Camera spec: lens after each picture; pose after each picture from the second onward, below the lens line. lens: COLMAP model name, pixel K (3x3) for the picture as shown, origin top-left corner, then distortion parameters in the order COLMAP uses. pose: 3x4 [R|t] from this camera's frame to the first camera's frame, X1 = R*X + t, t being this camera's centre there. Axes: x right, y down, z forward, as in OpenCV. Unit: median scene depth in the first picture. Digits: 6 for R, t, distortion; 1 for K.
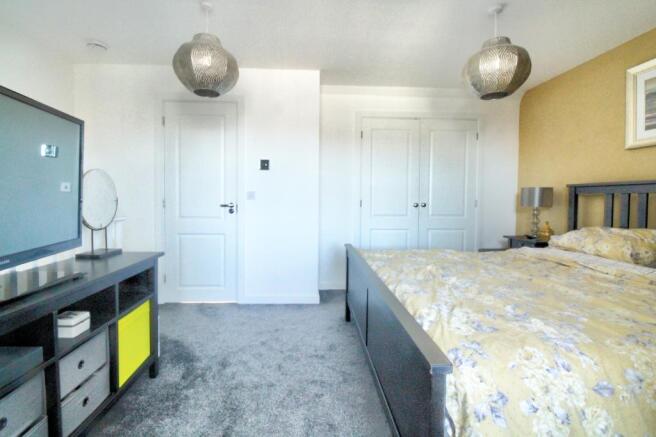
lens RADIAL K [[311.9, 0, 327.9], [0, 311.9, 209.1], [0, 0, 1]] dist [-0.033902, 0.000367]
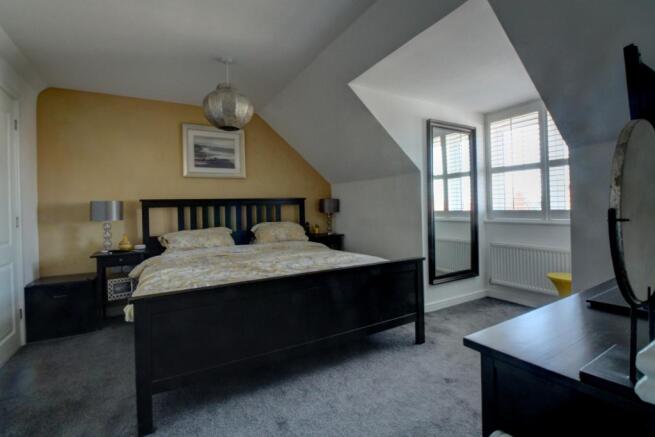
lens RADIAL K [[311.5, 0, 327.4], [0, 311.5, 209.1], [0, 0, 1]] dist [-0.033902, 0.000367]
pose [[-0.490696, -0.003894, 0.871322, -0.685954], [0.050805, 0.998161, 0.033072, -0.054747], [-0.869849, 0.060496, -0.489595, 1.147455]]
